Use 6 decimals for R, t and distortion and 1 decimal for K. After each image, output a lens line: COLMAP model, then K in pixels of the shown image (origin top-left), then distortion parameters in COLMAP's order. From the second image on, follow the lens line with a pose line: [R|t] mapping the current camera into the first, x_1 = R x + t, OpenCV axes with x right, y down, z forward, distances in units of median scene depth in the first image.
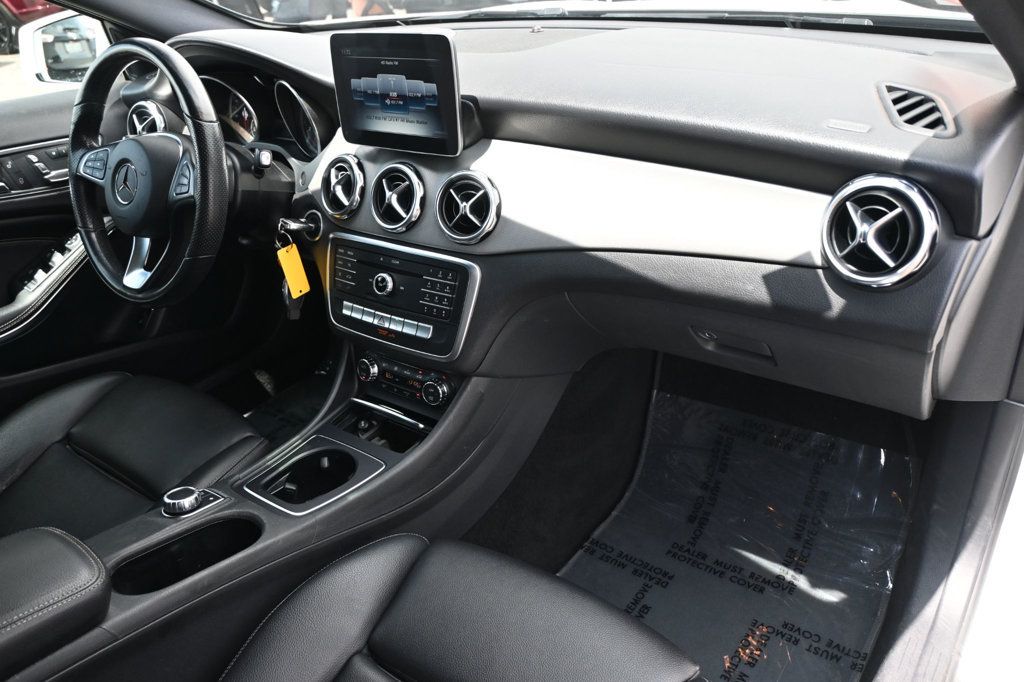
lens RADIAL K [[786.5, 0, 512.0], [0, 786.5, 341.0], [0, 0, 1]] dist [-0.002908, 0.000047]
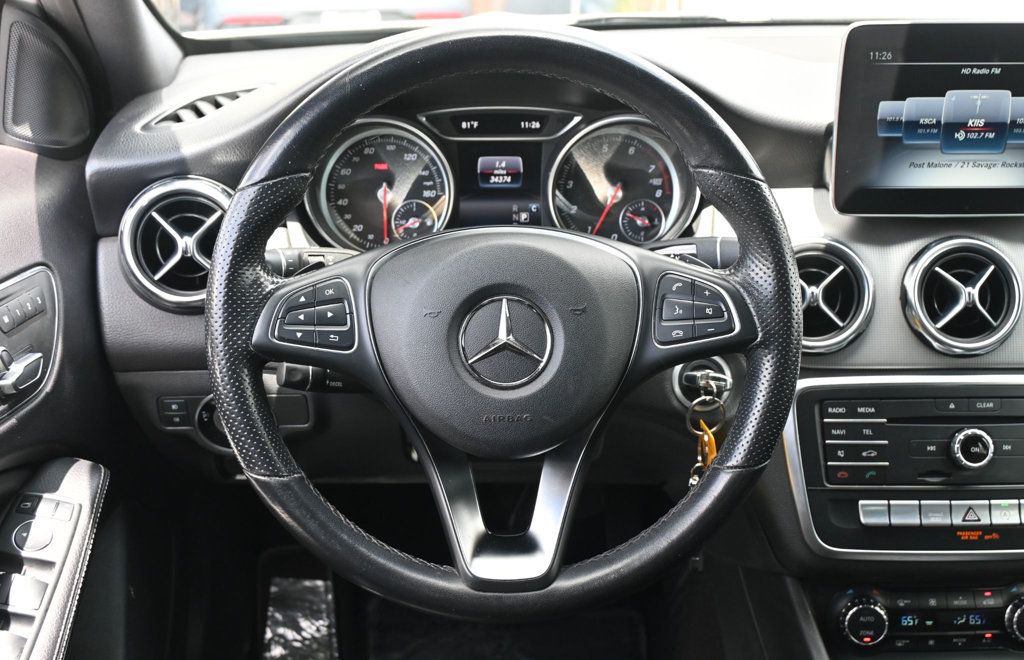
lens RADIAL K [[1163.4, 0, 511.3], [0, 1163.4, 313.5], [0, 0, 1]] dist [0.008469, -0.011095]
pose [[0.782314, -0.121360, 0.610947, -0.964864], [0.234305, 0.966133, -0.108112, -0.160227], [-0.577135, 0.227726, 0.784255, 0.540546]]
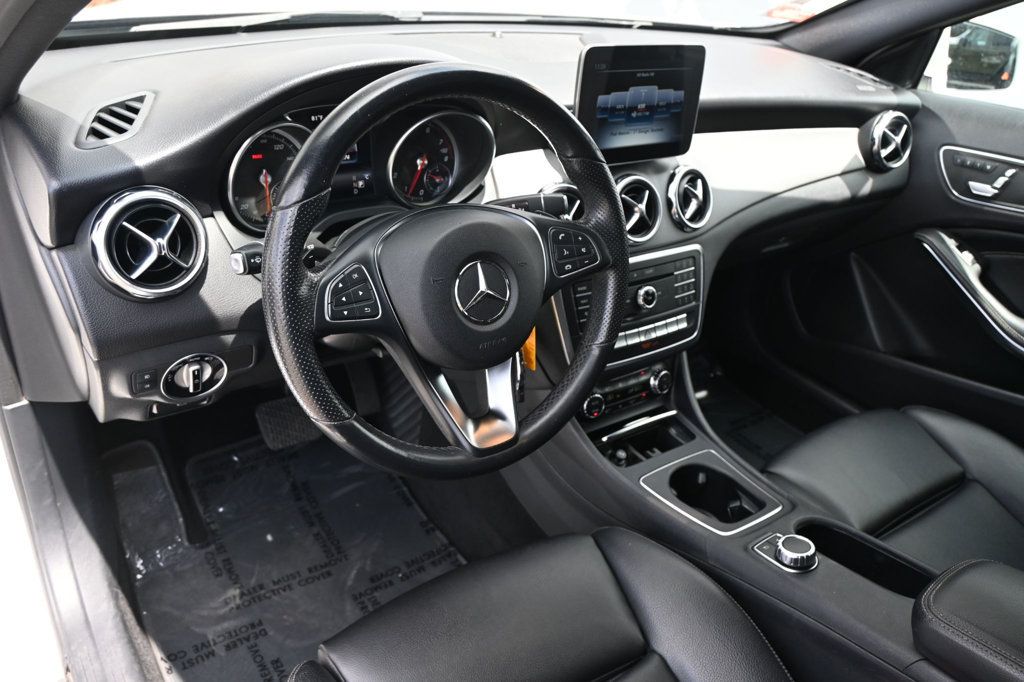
lens RADIAL K [[786.5, 0, 512.0], [0, 786.5, 341.0], [0, 0, 1]] dist [-0.002908, 0.000047]
pose [[0.302197, -0.364013, 0.881006, -1.163235], [0.342989, 0.903840, 0.255797, -0.351059], [-0.889402, 0.224874, 0.397990, 0.807711]]
